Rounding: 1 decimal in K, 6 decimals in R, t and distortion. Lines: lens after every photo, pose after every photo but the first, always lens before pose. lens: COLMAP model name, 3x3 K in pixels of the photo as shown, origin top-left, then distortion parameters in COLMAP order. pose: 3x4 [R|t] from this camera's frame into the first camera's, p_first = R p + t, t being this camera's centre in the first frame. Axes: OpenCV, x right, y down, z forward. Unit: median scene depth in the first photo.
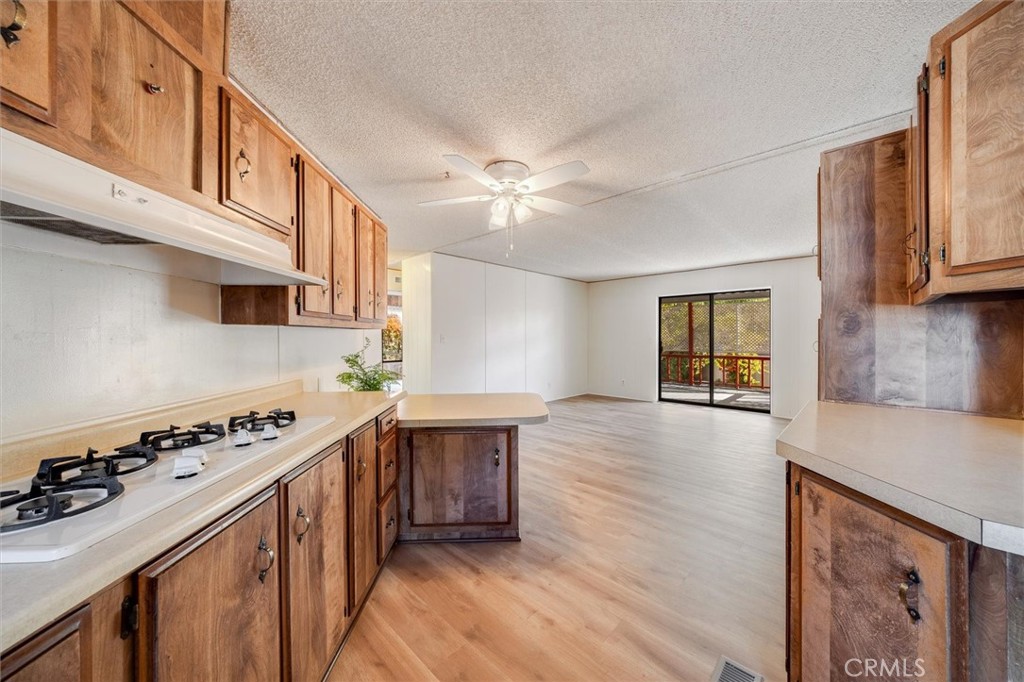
lens RADIAL K [[365.5, 0, 512.1], [0, 365.5, 335.5], [0, 0, 1]] dist [-0.002462, -0.000289]
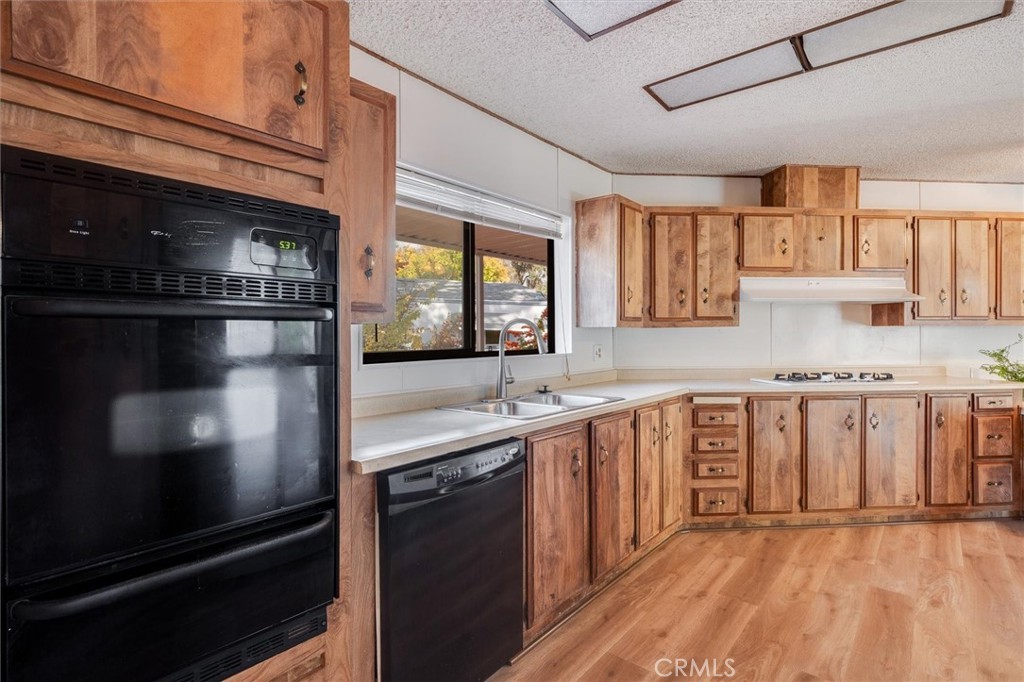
lens RADIAL K [[504.0, 0, 508.9], [0, 504.0, 337.4], [0, 0, 1]] dist [-0.002025, -0.001386]
pose [[0.064048, 0.006591, -0.997925, 1.243534], [0.001664, 0.999976, 0.006711, 0.002392], [0.997945, -0.002090, 0.064035, -0.742602]]
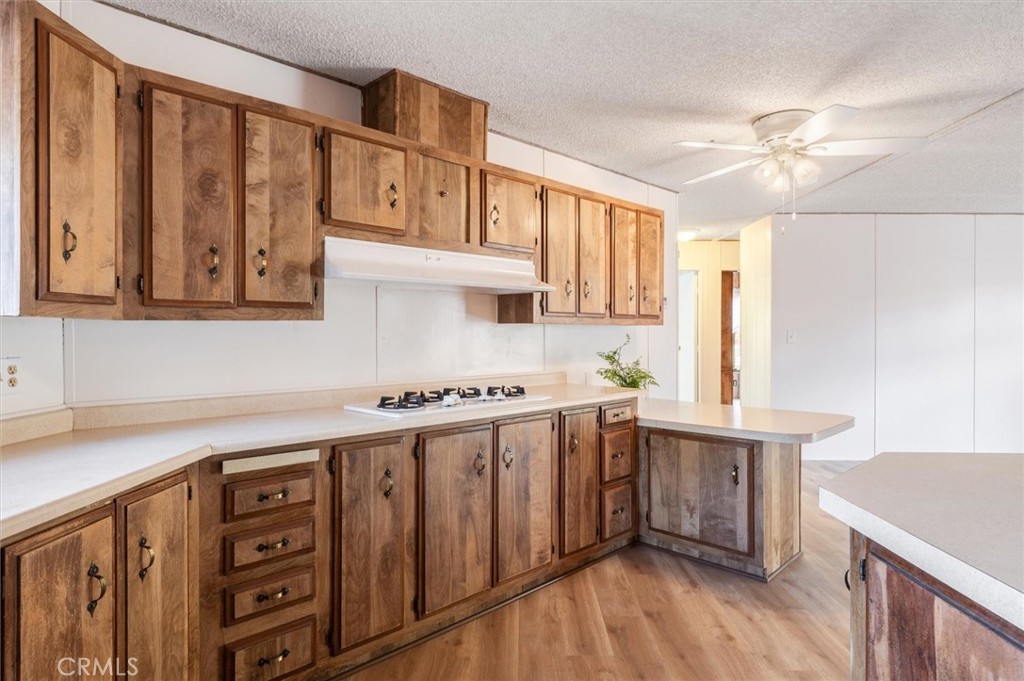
lens RADIAL K [[569.1, 0, 509.2], [0, 569.1, 335.1], [0, 0, 1]] dist [0.001212, -0.000770]
pose [[0.679116, 0.004986, -0.734014, 0.642926], [-0.002401, 0.999987, 0.004572, 0.001302], [0.734027, -0.001342, 0.679119, -0.332761]]
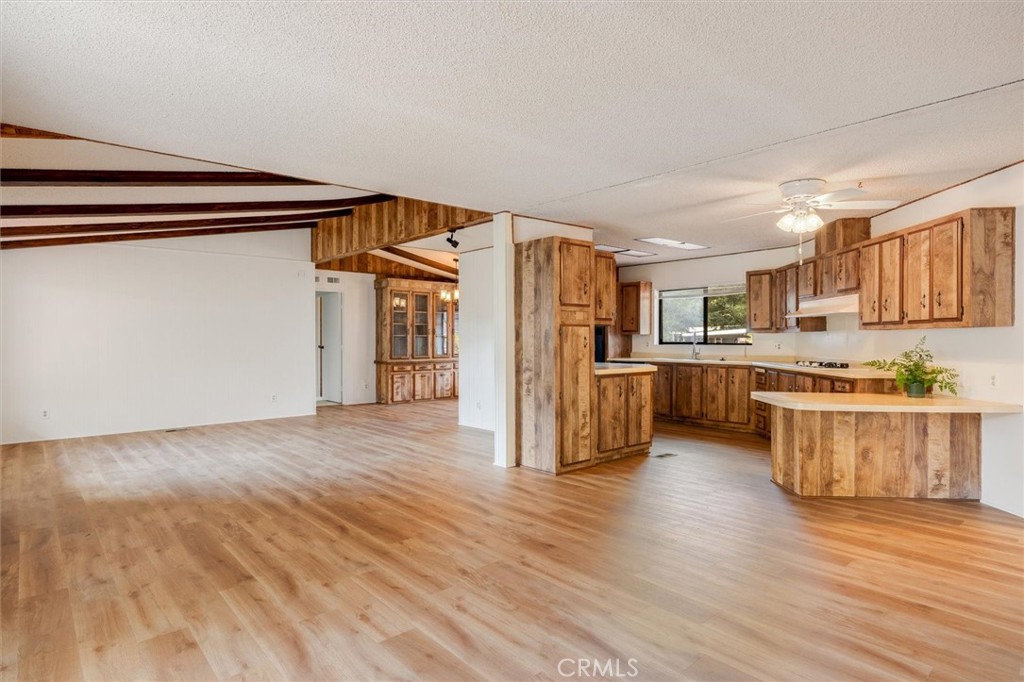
lens RADIAL K [[569.1, 0, 509.2], [0, 569.1, 335.6], [0, 0, 1]] dist [0.001212, -0.000770]
pose [[-0.996521, 0.004013, 0.083241, 0.957601], [0.003715, 0.999986, -0.003736, 0.005988], [-0.083255, -0.003414, -0.996522, 3.710552]]
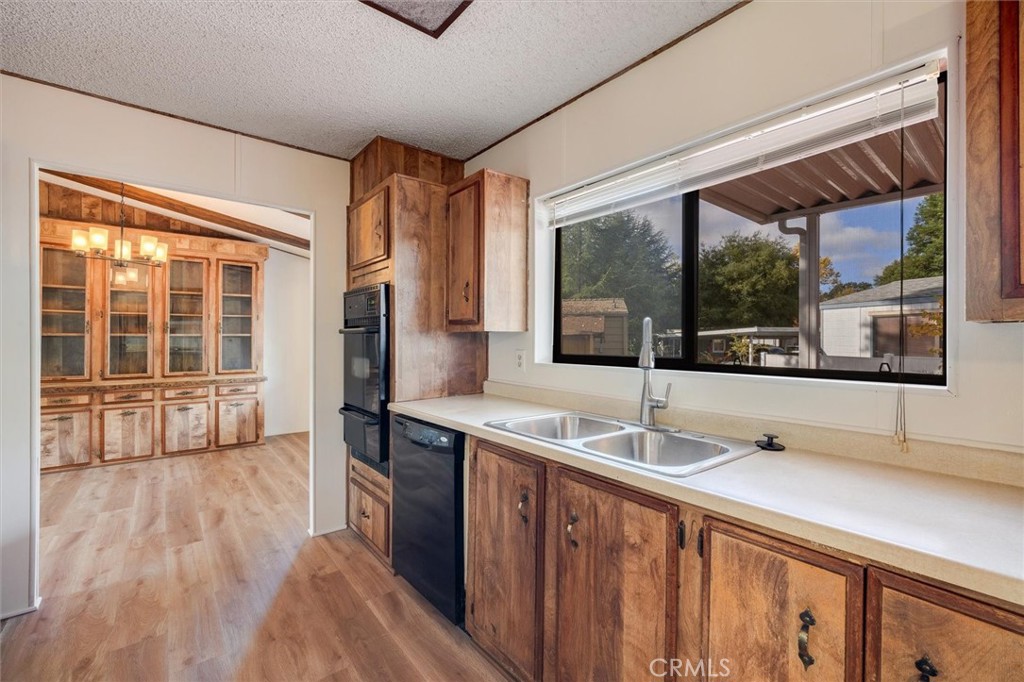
lens RADIAL K [[433.6, 0, 512.0], [0, 433.6, 341.0], [0, 0, 1]] dist [-0.001145, -0.000282]
pose [[-0.992211, -0.000528, 0.124567, 0.085834], [0.000207, 0.999983, 0.005888, -0.000394], [-0.124568, 0.005868, -0.992194, 0.209208]]
